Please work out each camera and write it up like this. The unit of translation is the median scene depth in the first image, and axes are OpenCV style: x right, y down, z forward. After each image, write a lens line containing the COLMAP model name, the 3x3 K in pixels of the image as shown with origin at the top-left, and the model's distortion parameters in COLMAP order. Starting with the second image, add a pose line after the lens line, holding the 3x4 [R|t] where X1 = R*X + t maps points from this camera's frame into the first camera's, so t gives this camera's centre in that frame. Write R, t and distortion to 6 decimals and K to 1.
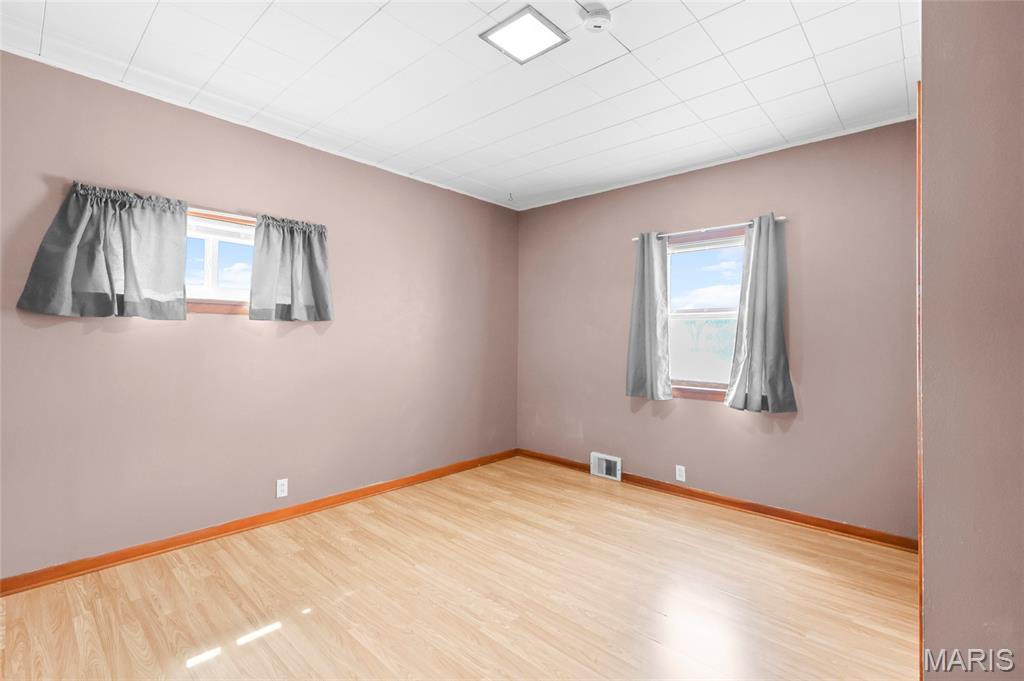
lens RADIAL K [[450.2, 0, 511.2], [0, 450.2, 338.8], [0, 0, 1]] dist [0.004585, 0.000317]
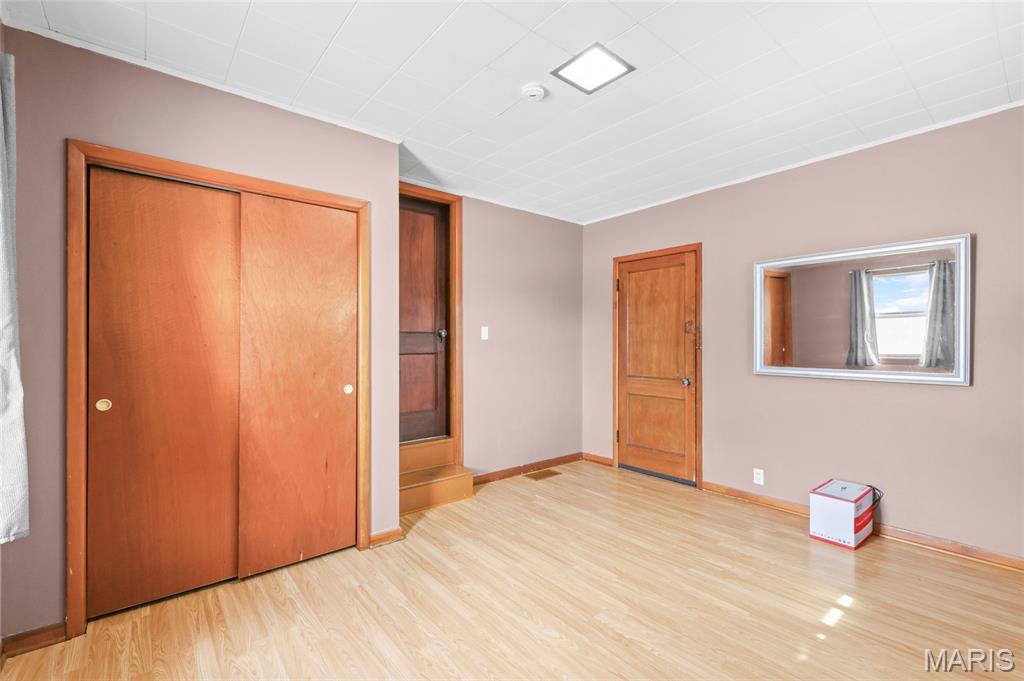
lens RADIAL K [[450.2, 0, 514.3], [0, 450.2, 346.2], [0, 0, 1]] dist [0.004585, 0.000317]
pose [[-0.989599, -0.006585, 0.143703, 0.052162], [-0.005956, 0.999971, 0.004805, -0.008520], [-0.143730, 0.003899, -0.989609, 2.004557]]
